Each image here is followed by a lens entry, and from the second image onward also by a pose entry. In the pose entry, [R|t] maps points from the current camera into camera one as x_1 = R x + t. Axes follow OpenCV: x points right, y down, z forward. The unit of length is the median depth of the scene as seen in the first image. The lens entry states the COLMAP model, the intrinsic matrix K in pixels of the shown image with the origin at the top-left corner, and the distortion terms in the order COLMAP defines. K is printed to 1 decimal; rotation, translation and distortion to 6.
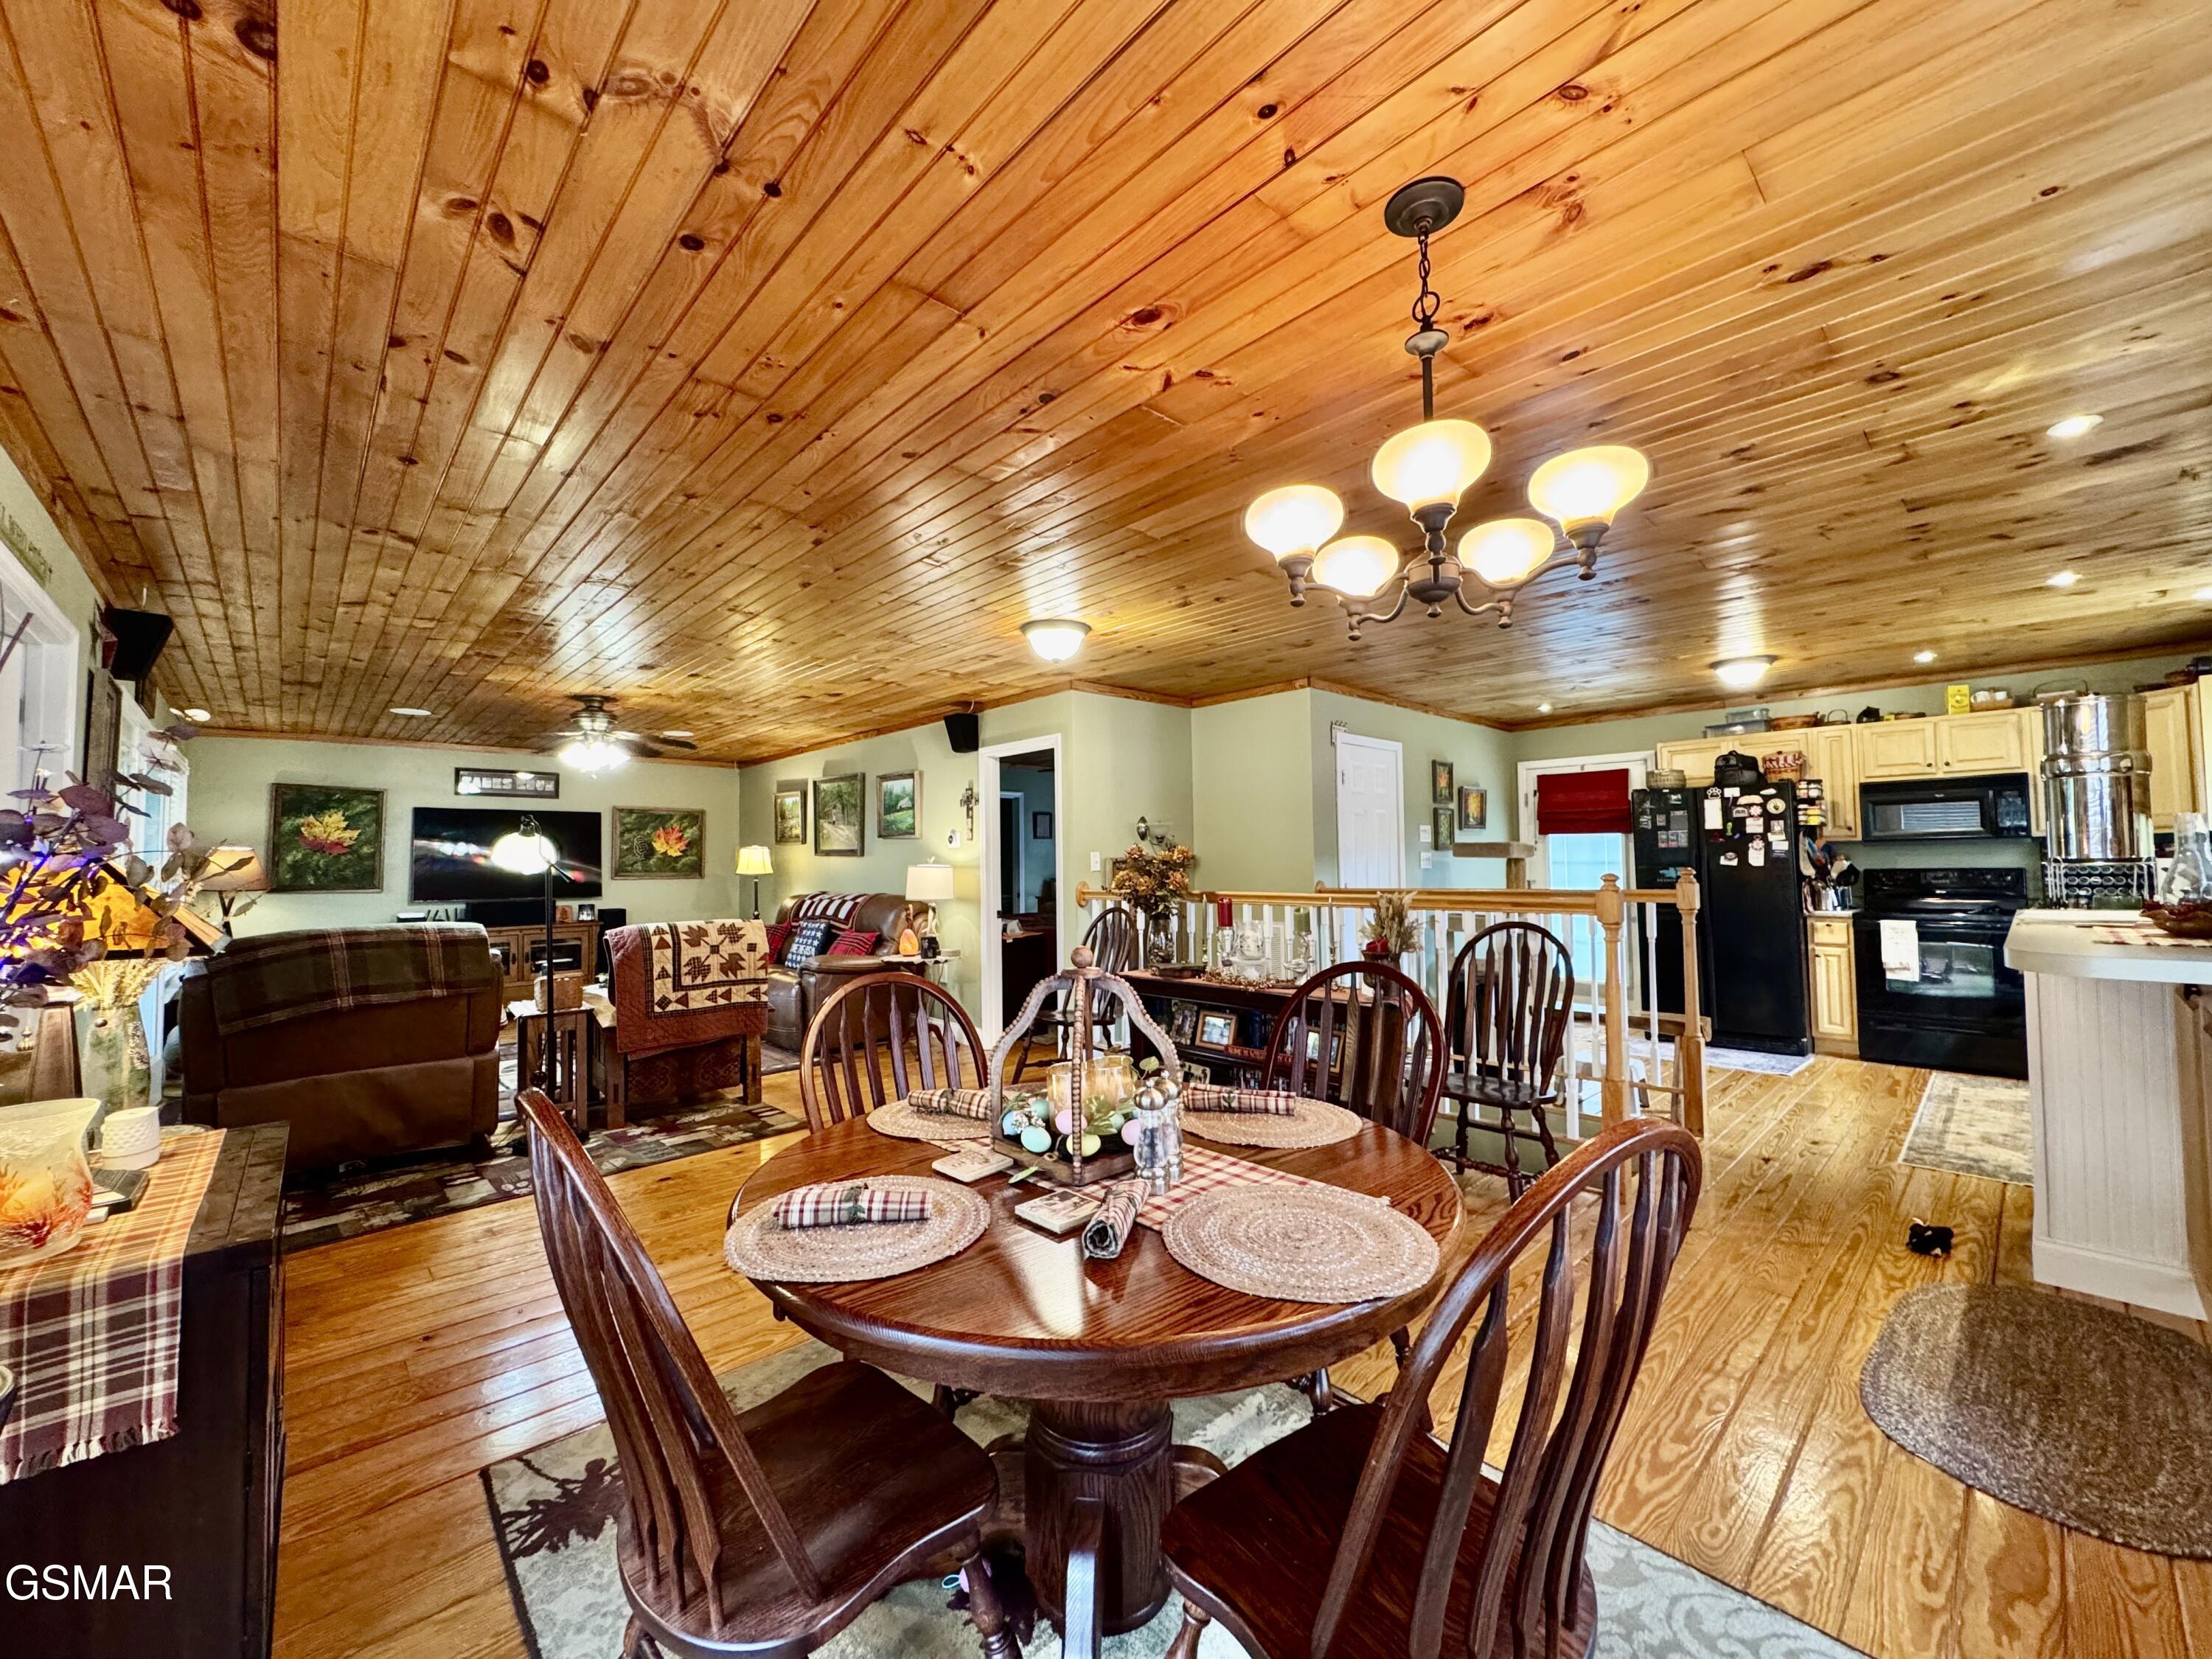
lens RADIAL K [[880.7, 0, 1107.1], [0, 880.7, 827.6], [0, 0, 1]] dist [-0.004415, 0.001074]
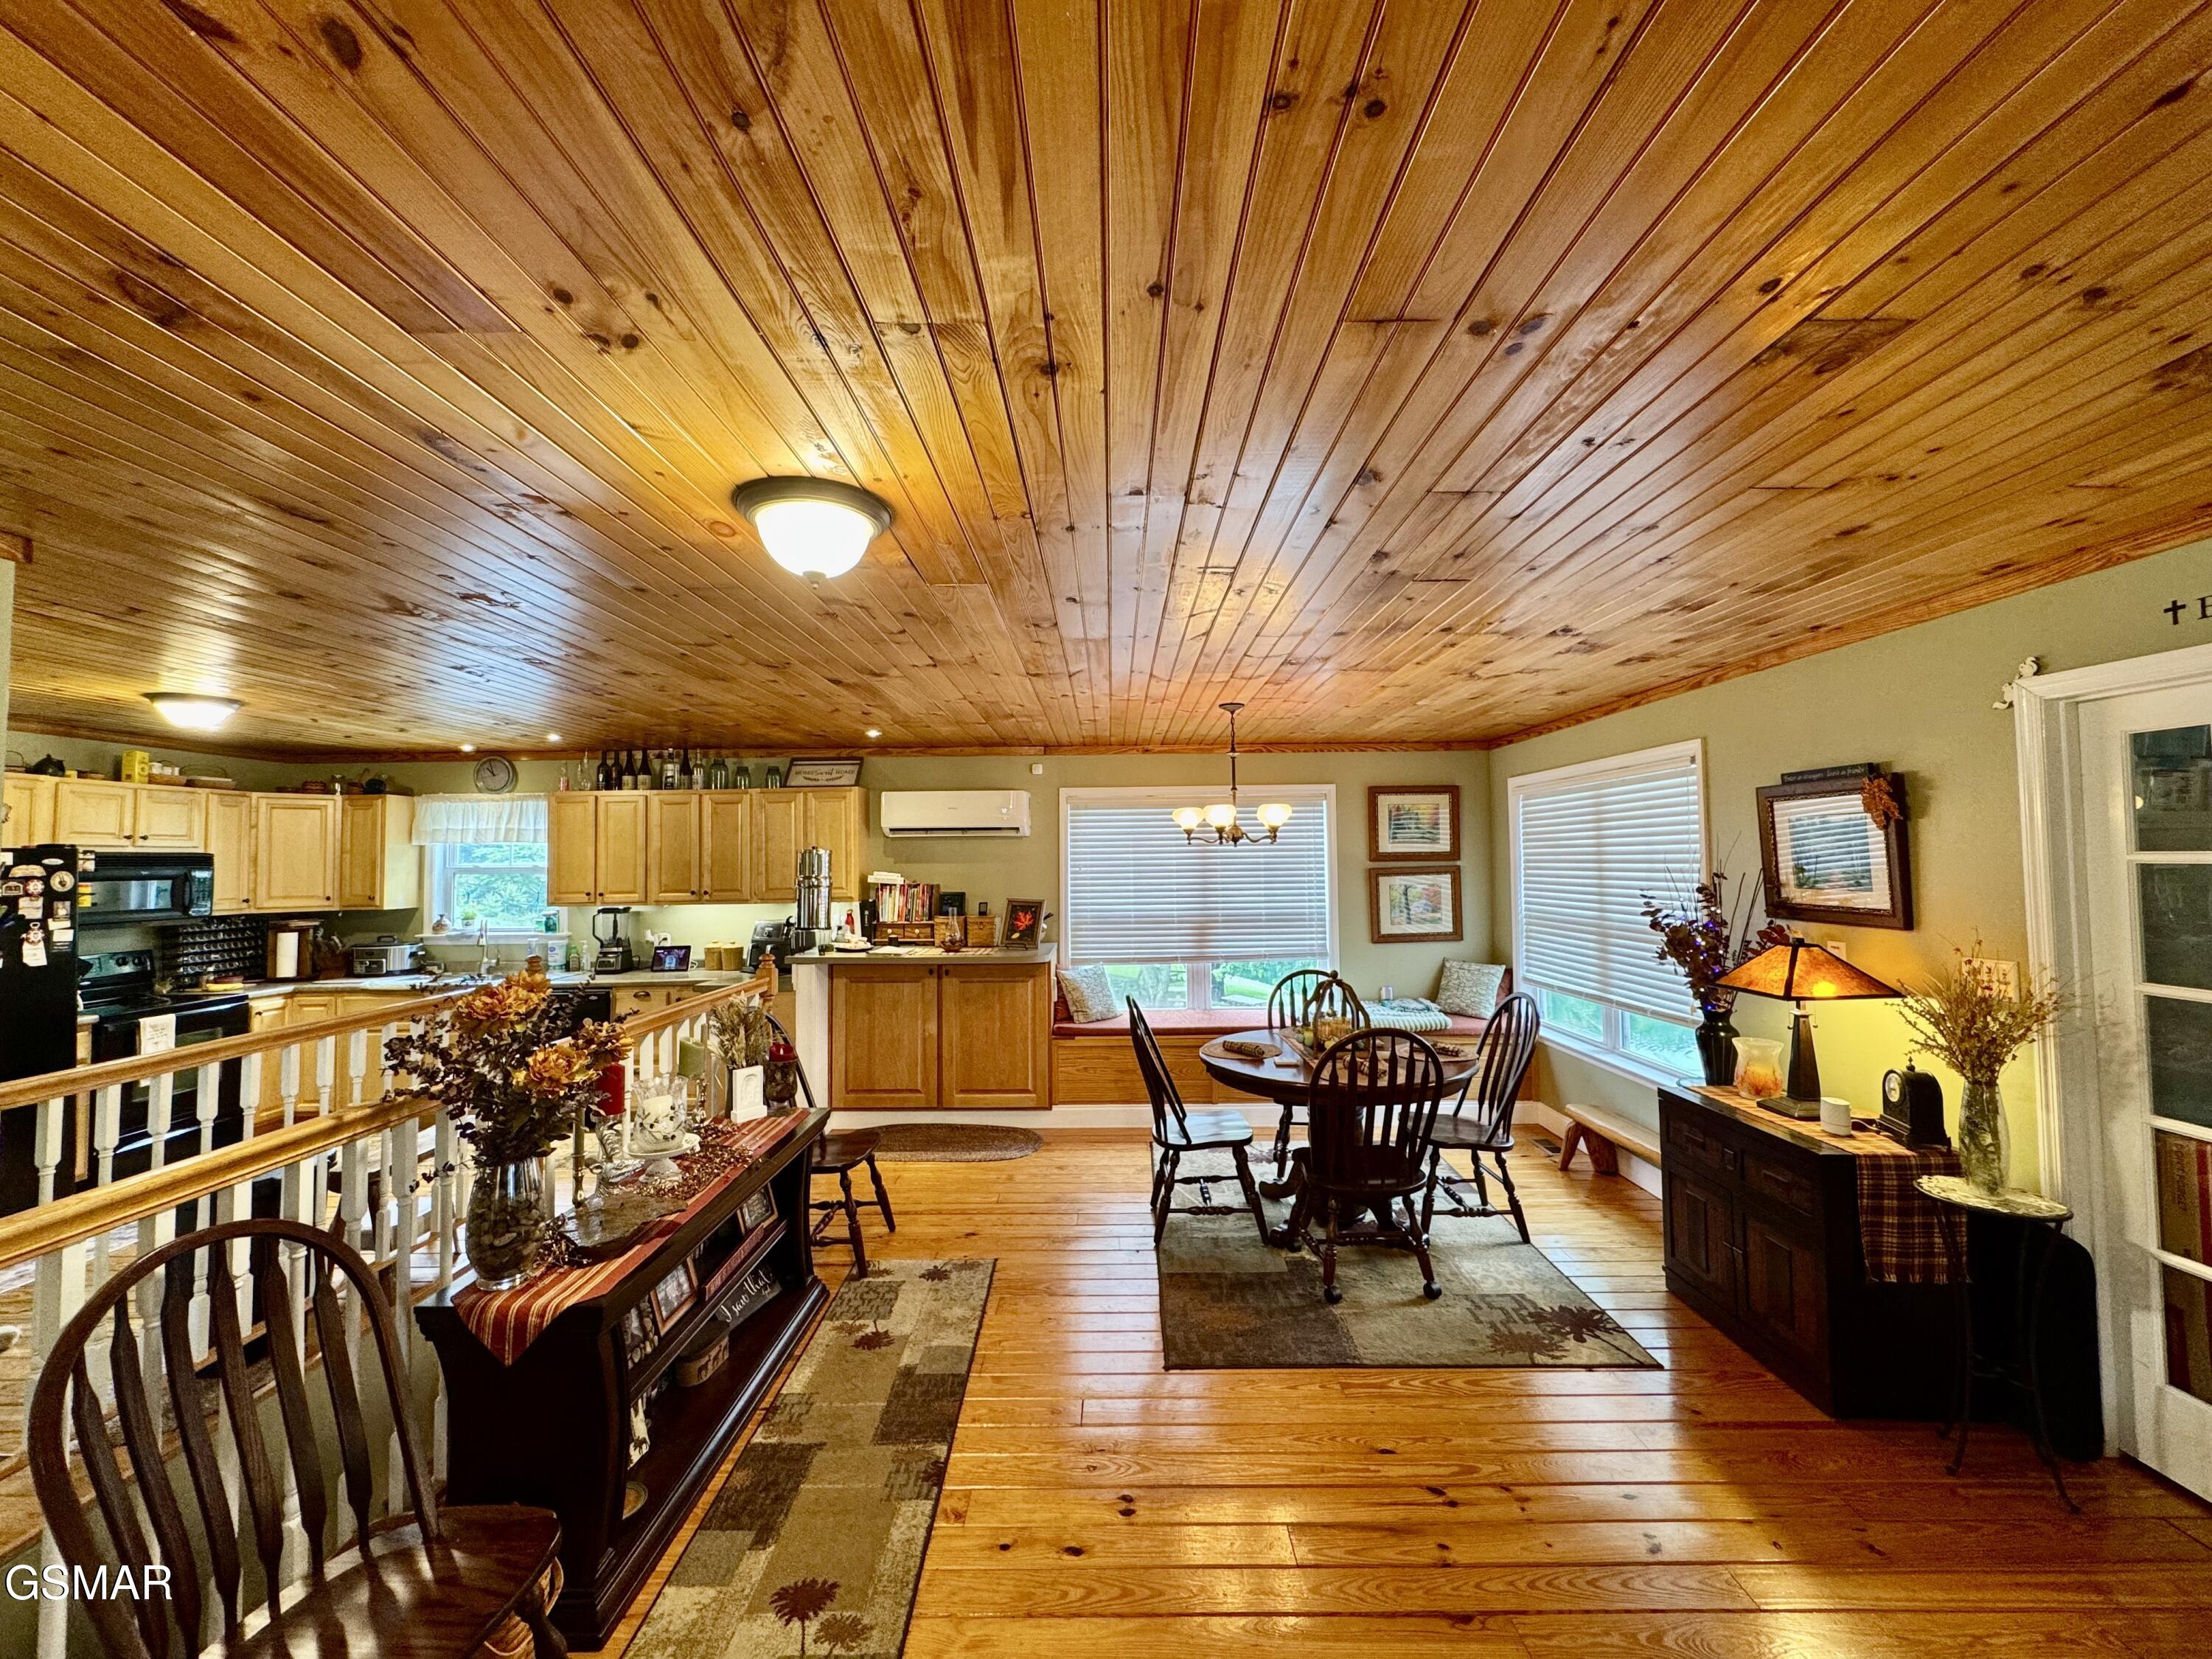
lens RADIAL K [[880.7, 0, 1105.9], [0, 880.7, 827.4], [0, 0, 1]] dist [-0.004415, 0.001074]
pose [[-0.725251, 0.050496, 0.686630, -0.360772], [-0.007155, 0.996700, -0.080856, -0.016243], [-0.688447, -0.063554, -0.722497, 0.916307]]
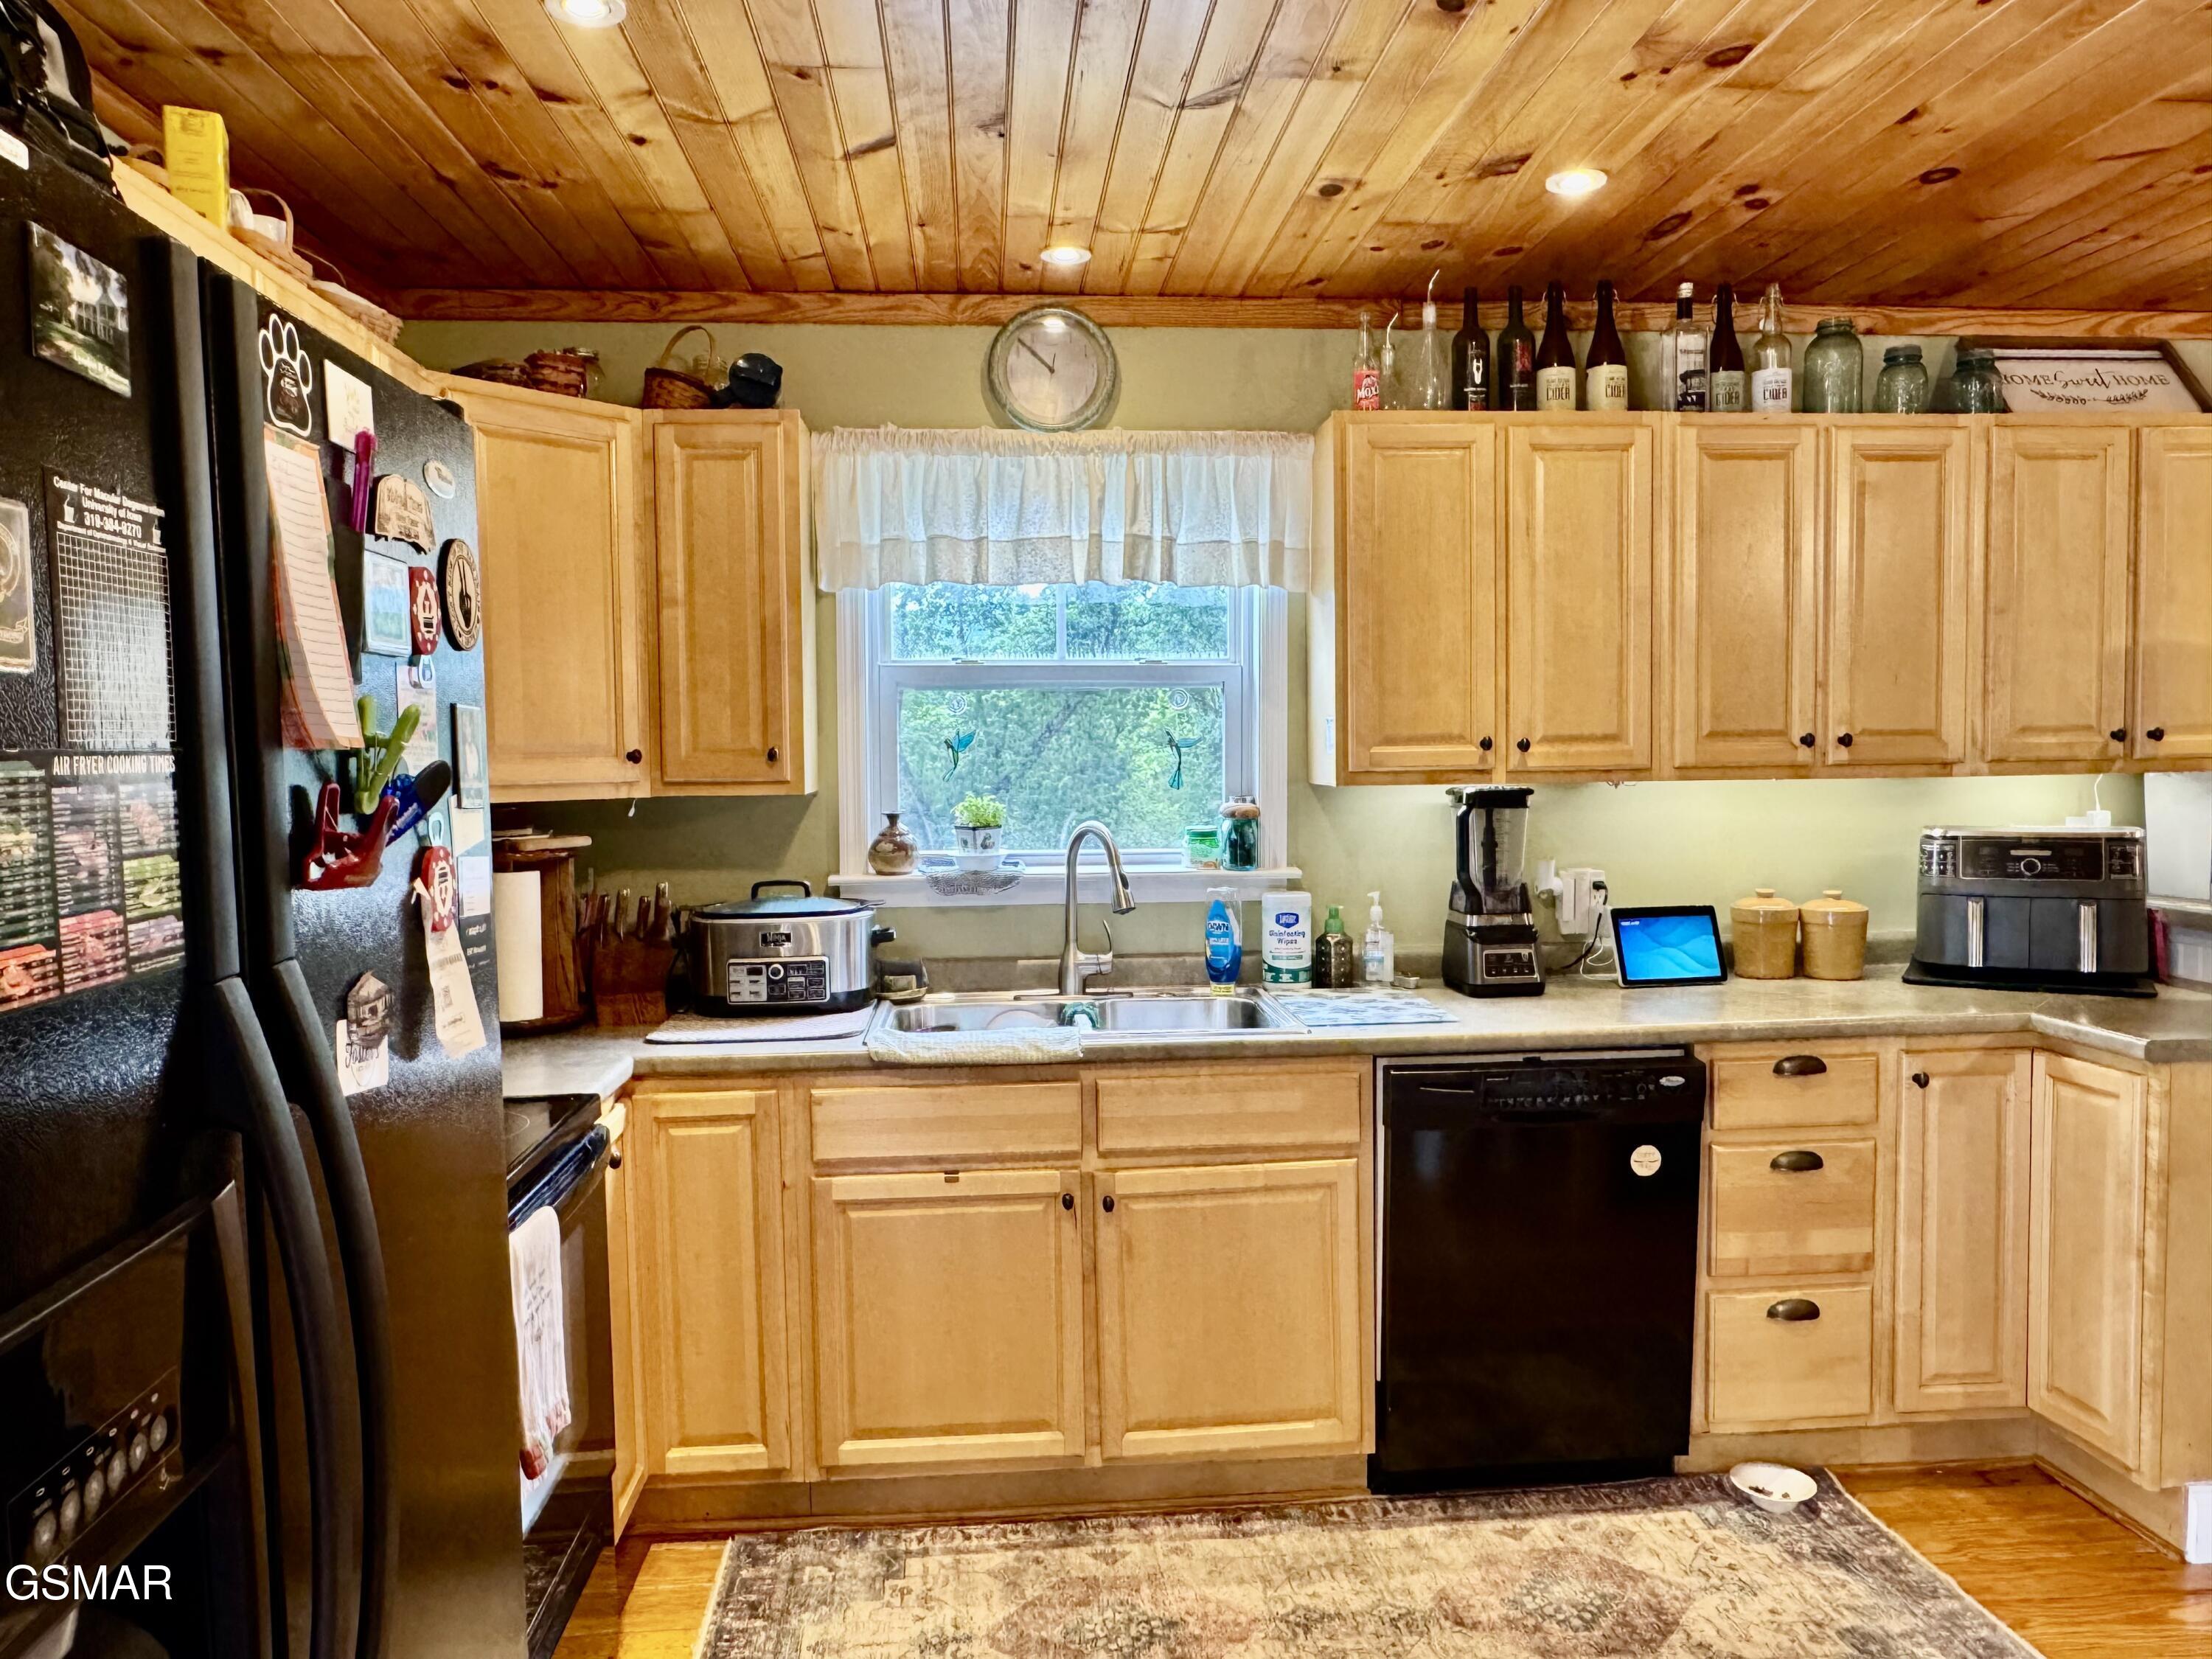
lens RADIAL K [[1529.4, 0, 1107.2], [0, 1529.4, 827.2], [0, 0, 1]] dist [-0.007609, 0.003600]
pose [[-0.778838, -0.009979, 0.627146, 0.525235], [-0.006378, 0.999948, 0.007989, 0.008923], [-0.627193, 0.002222, -0.778861, 1.100595]]
